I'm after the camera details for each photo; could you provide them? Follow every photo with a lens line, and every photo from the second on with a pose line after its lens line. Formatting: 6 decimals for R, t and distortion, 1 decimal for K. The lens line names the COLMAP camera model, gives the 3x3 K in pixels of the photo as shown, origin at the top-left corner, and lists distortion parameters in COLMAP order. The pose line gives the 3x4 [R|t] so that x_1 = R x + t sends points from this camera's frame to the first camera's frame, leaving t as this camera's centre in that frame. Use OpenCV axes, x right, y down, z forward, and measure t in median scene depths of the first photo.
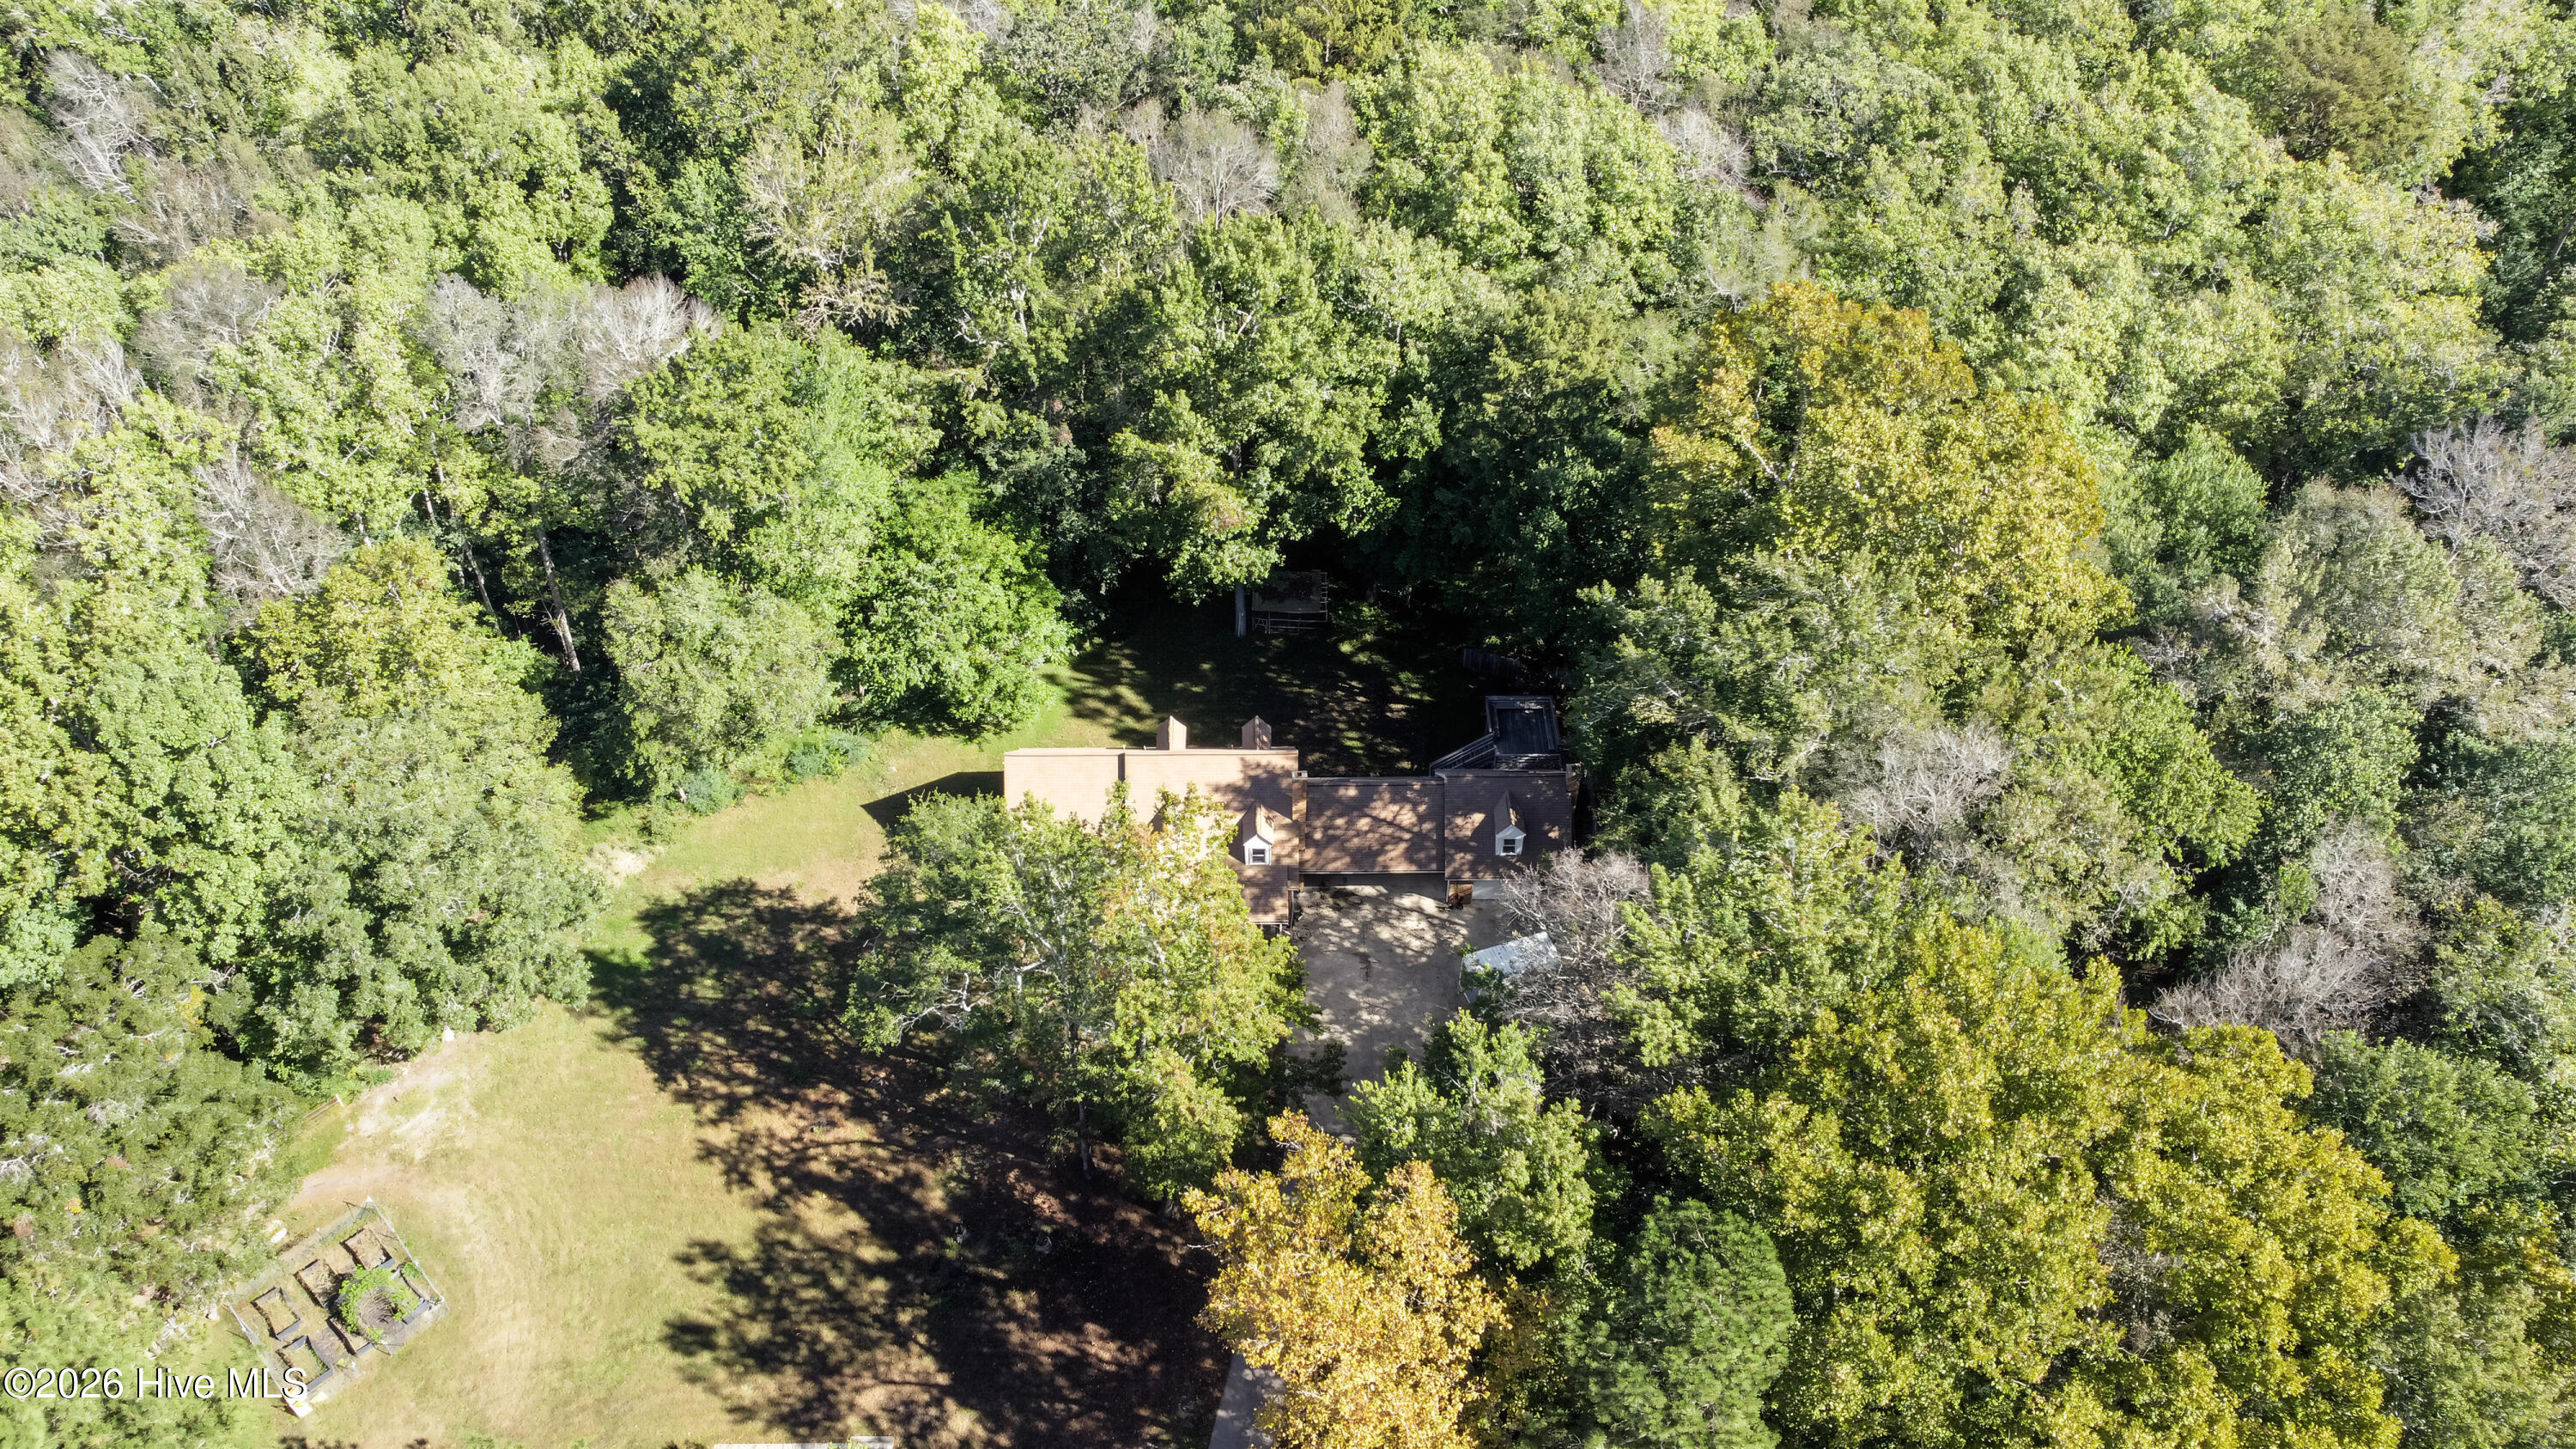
lens RADIAL K [[1940.3, 0, 1288.0], [0, 1940.3, 724.5], [0, 0, 1]] dist [0.011718, 0.006405]
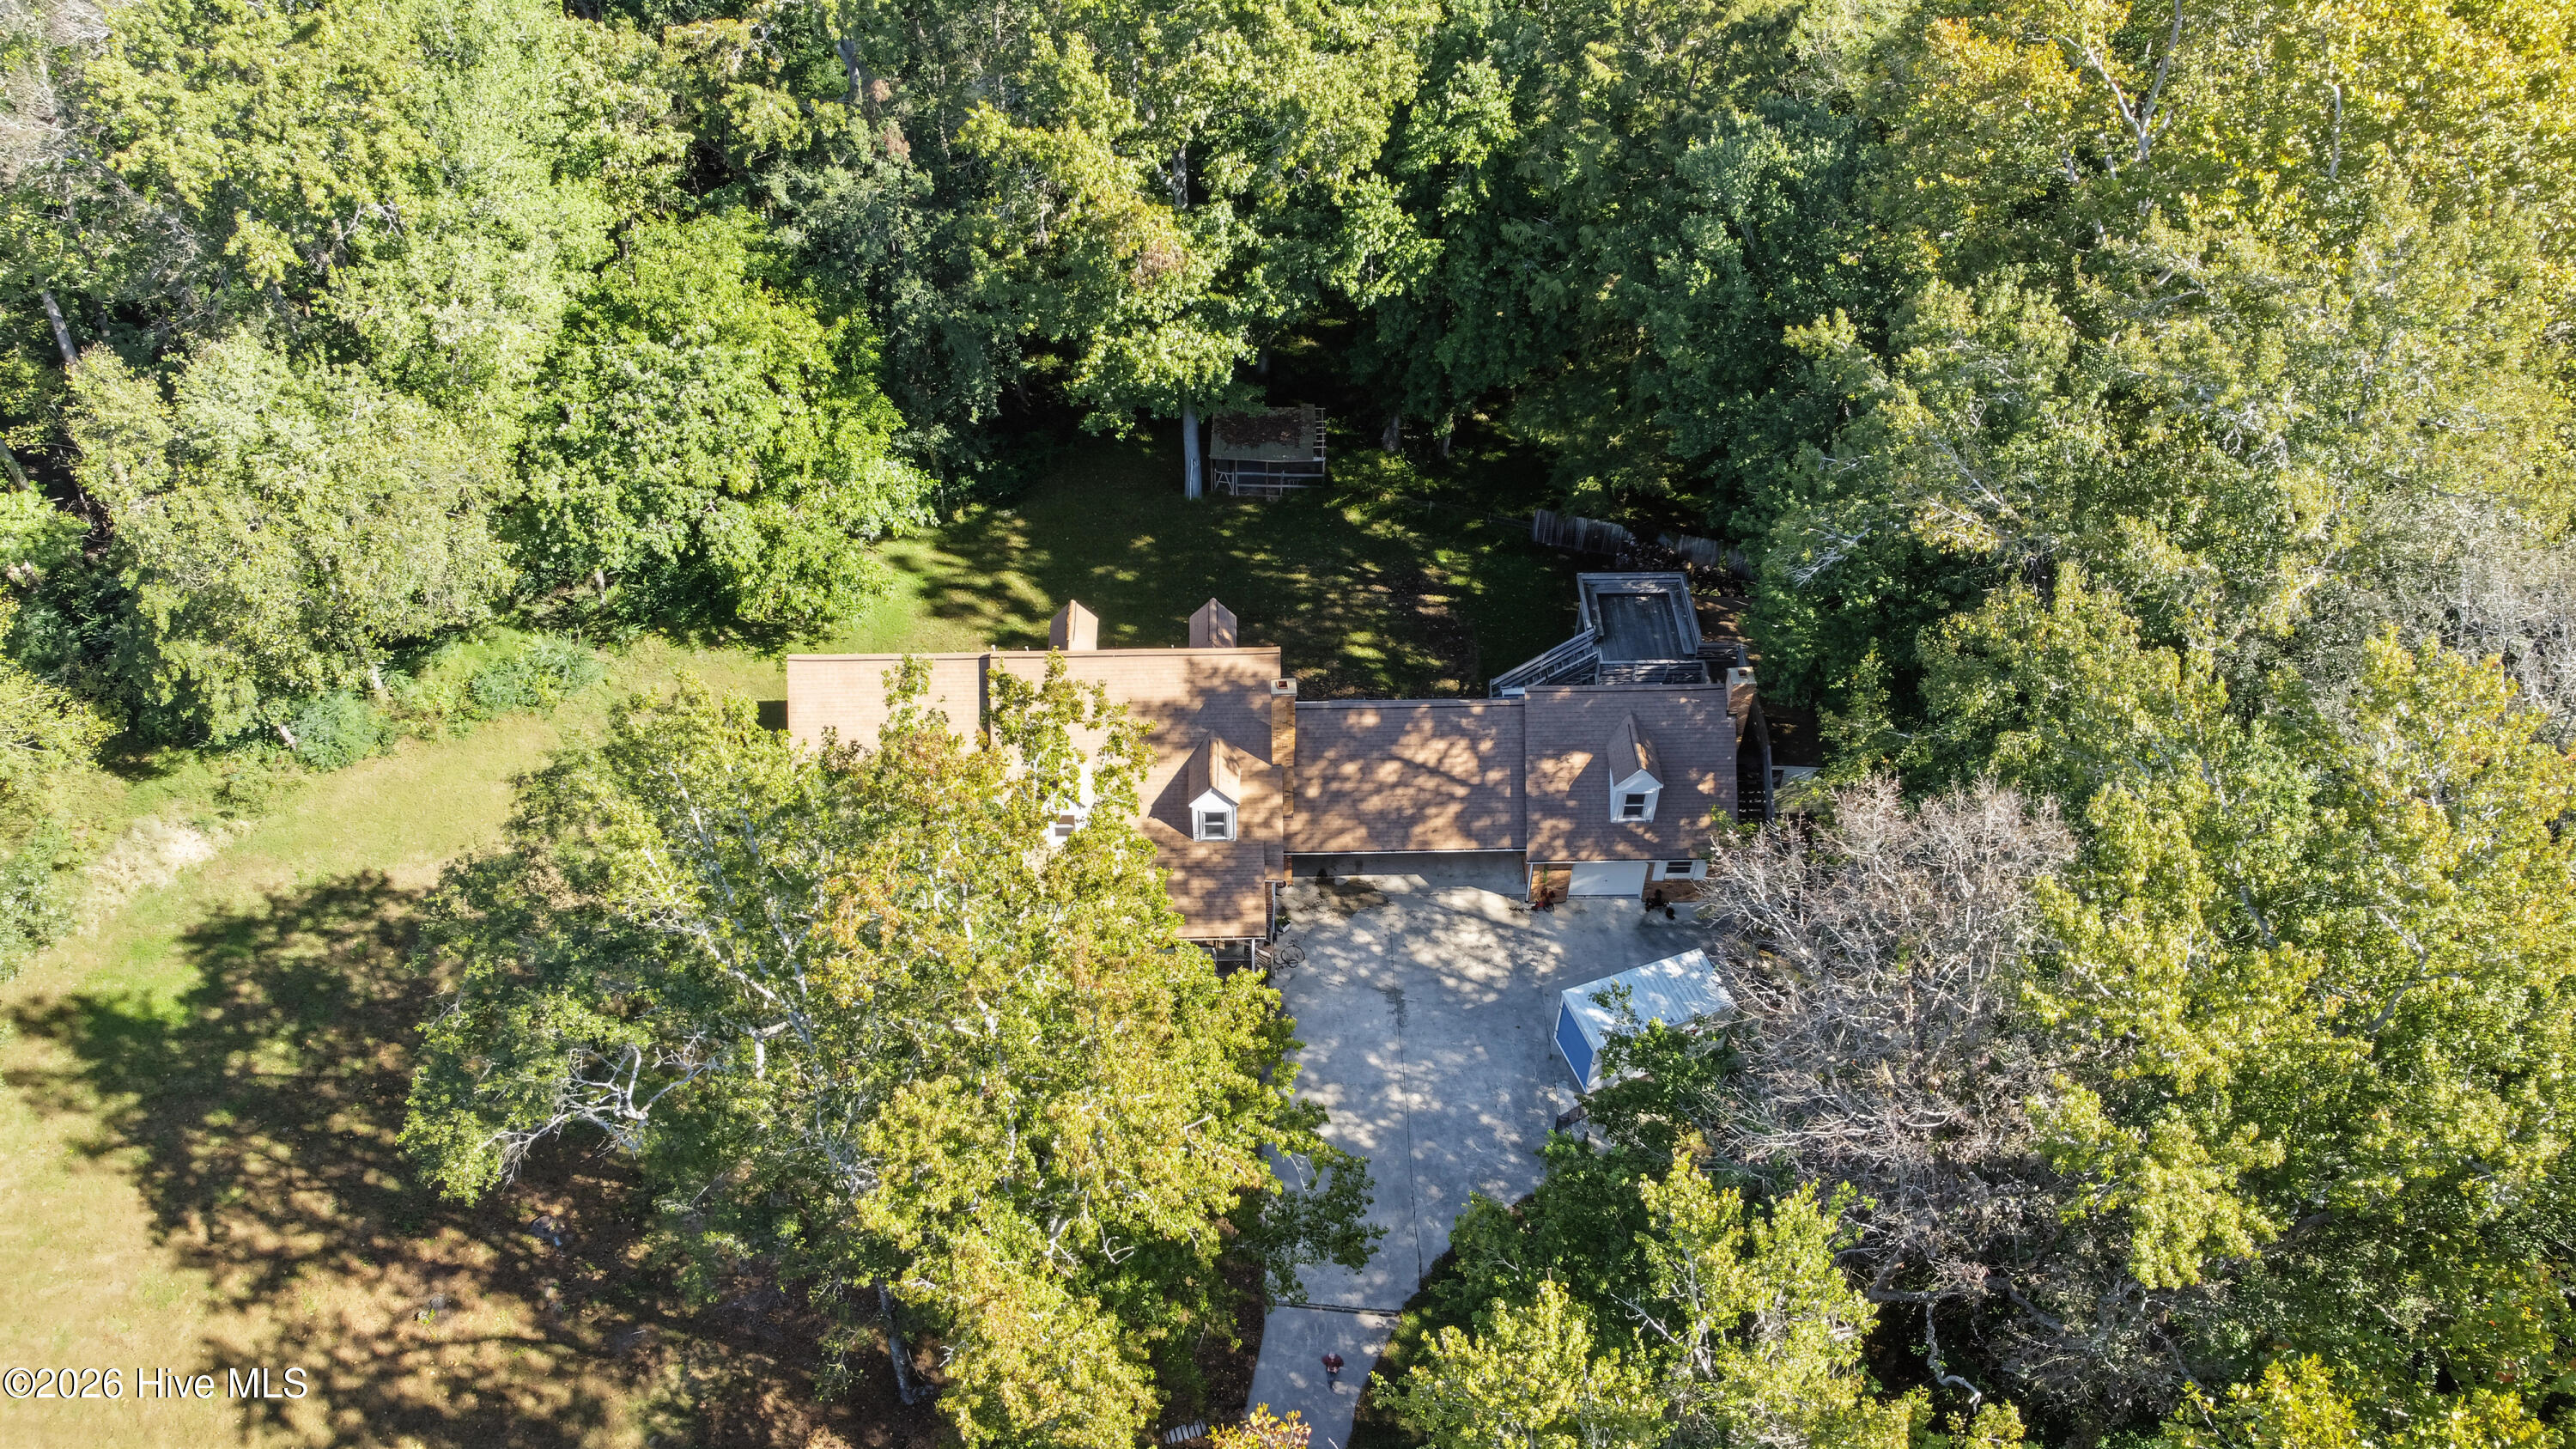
lens RADIAL K [[1940.3, 0, 1288.0], [0, 1940.3, 724.5], [0, 0, 1]] dist [0.011718, 0.006405]
pose [[0.999941, -0.007552, 0.007810, 0.002822], [0.007563, 0.999970, -0.001402, 0.037250], [-0.007799, 0.001461, 0.999969, 0.398656]]
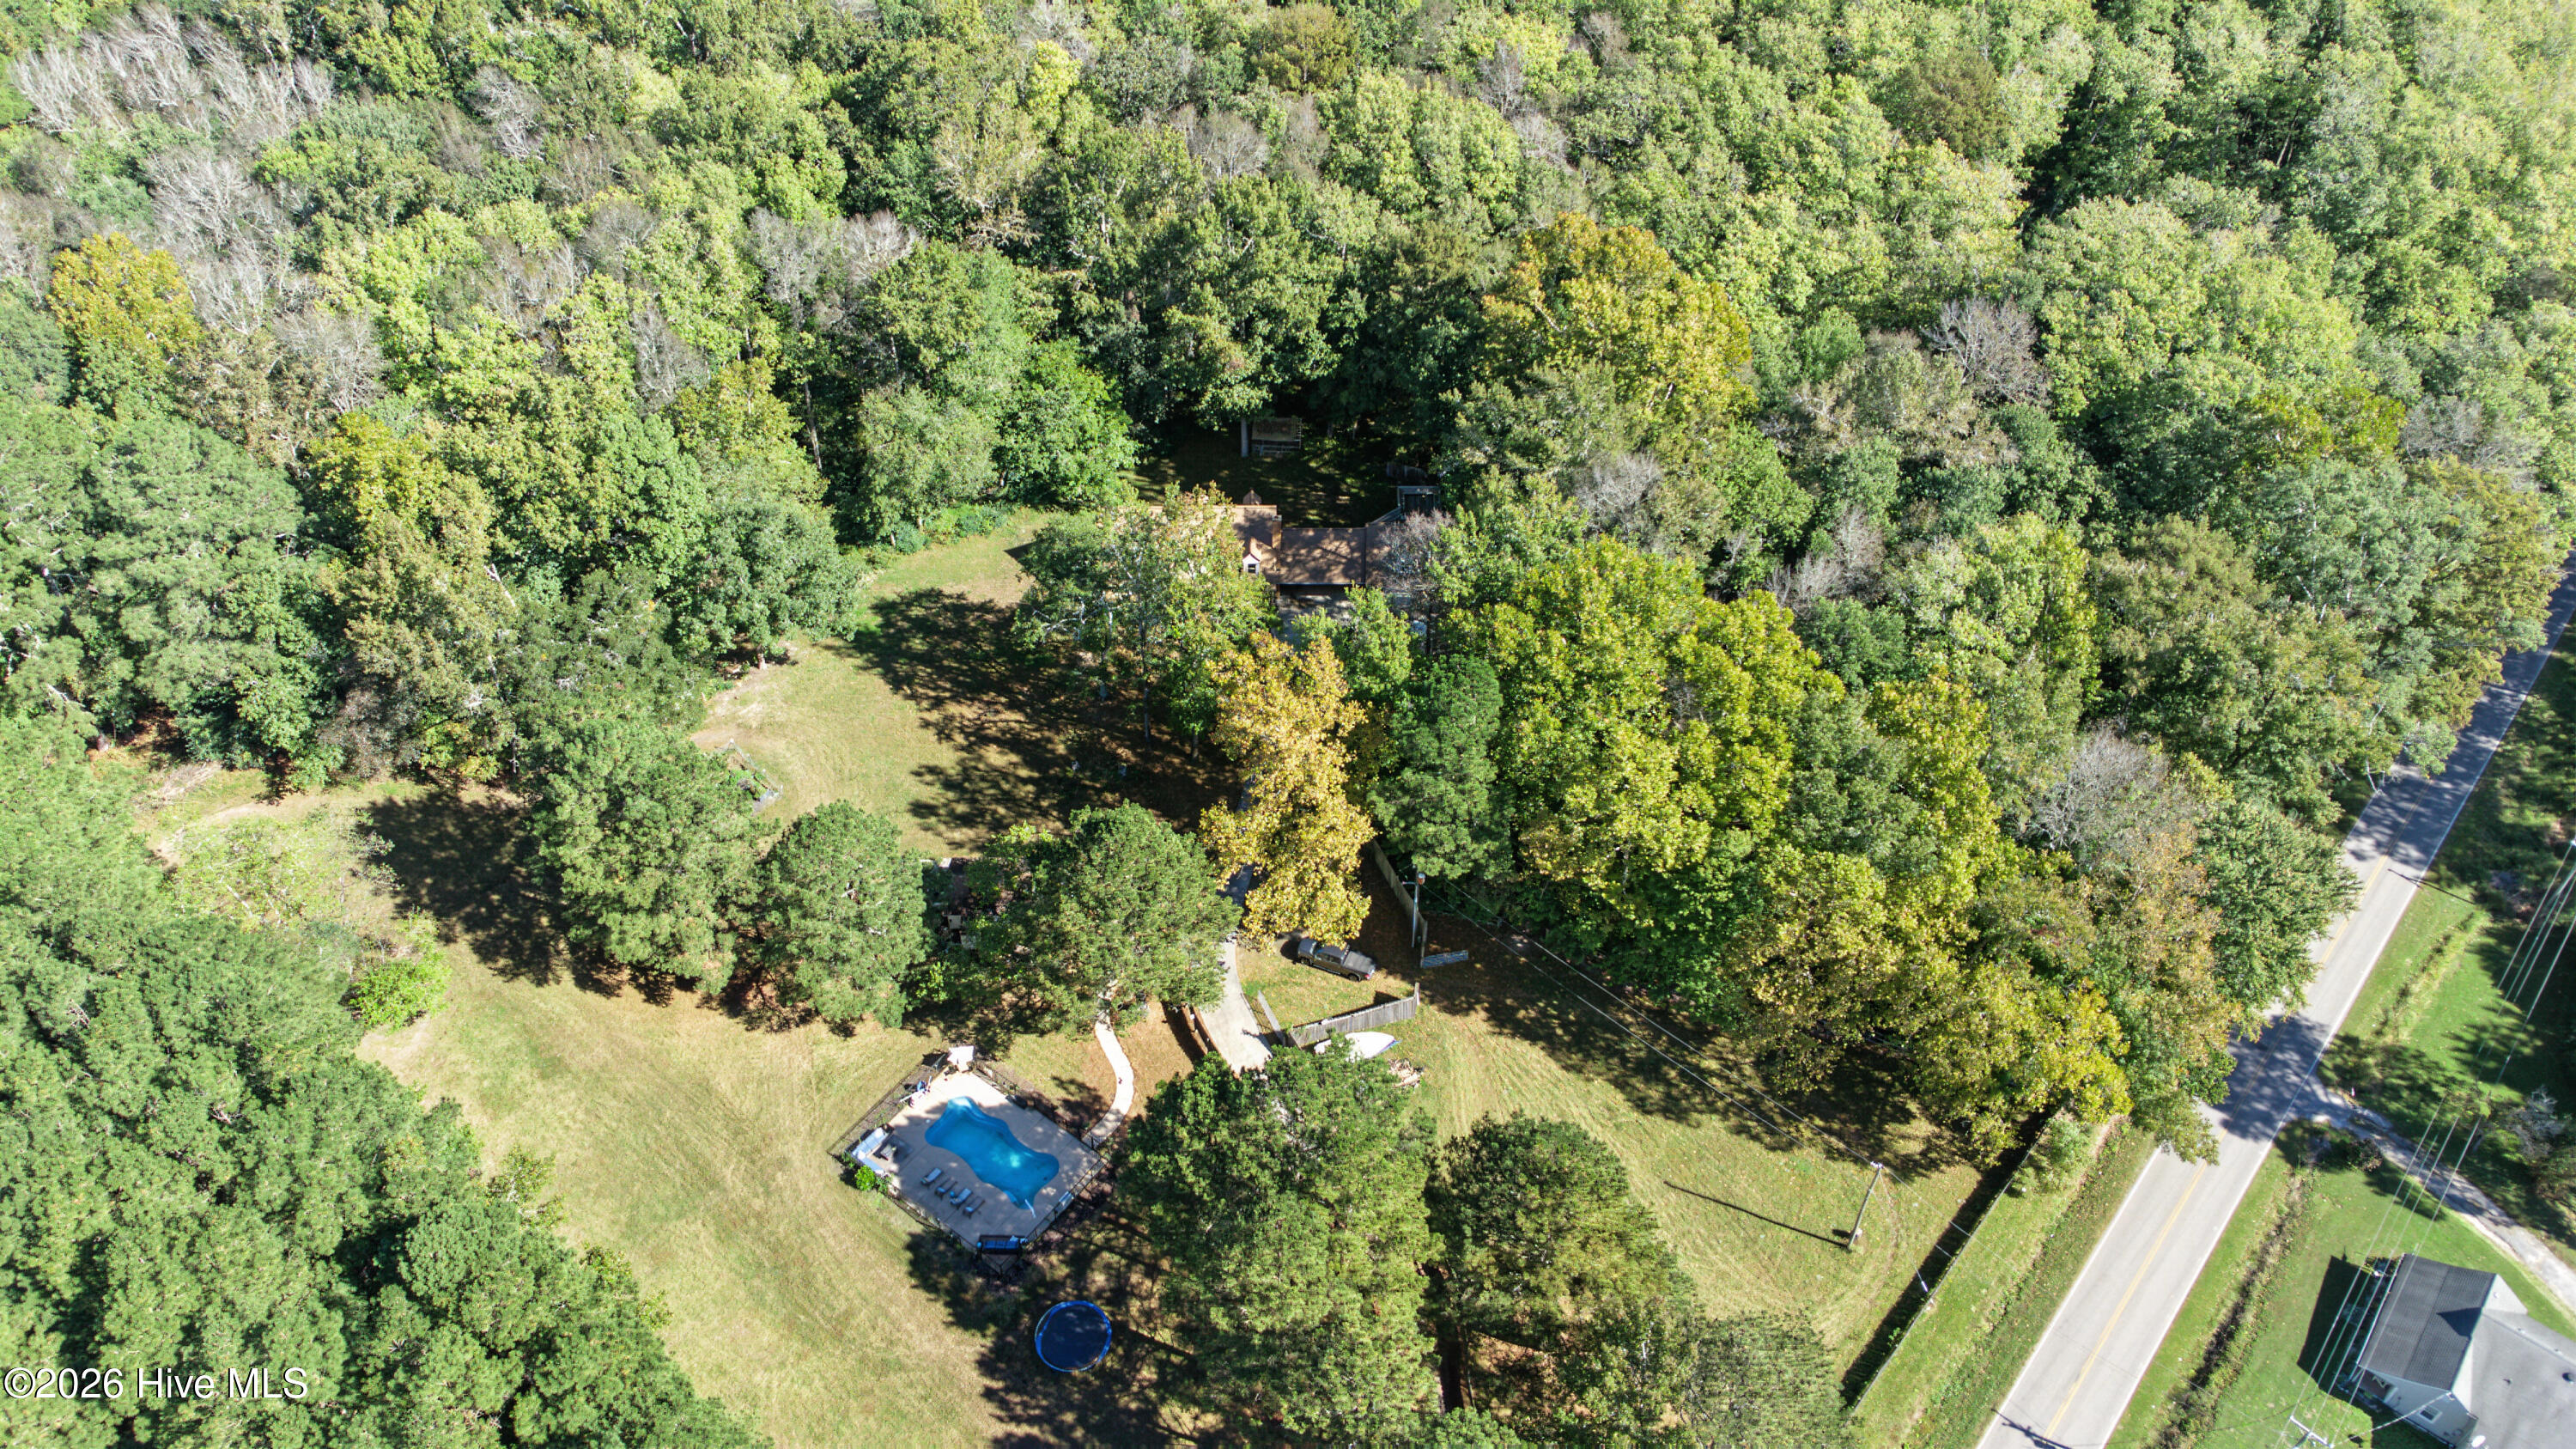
lens RADIAL K [[1896.5, 0, 1288.0], [0, 1896.5, 724.5], [0, 0, 1]] dist [0.083064, -0.049241]
pose [[0.999910, 0.008465, -0.010390, 0.032327], [-0.008486, 0.999962, -0.002005, 0.199419], [0.010372, 0.002093, 0.999944, -0.597378]]
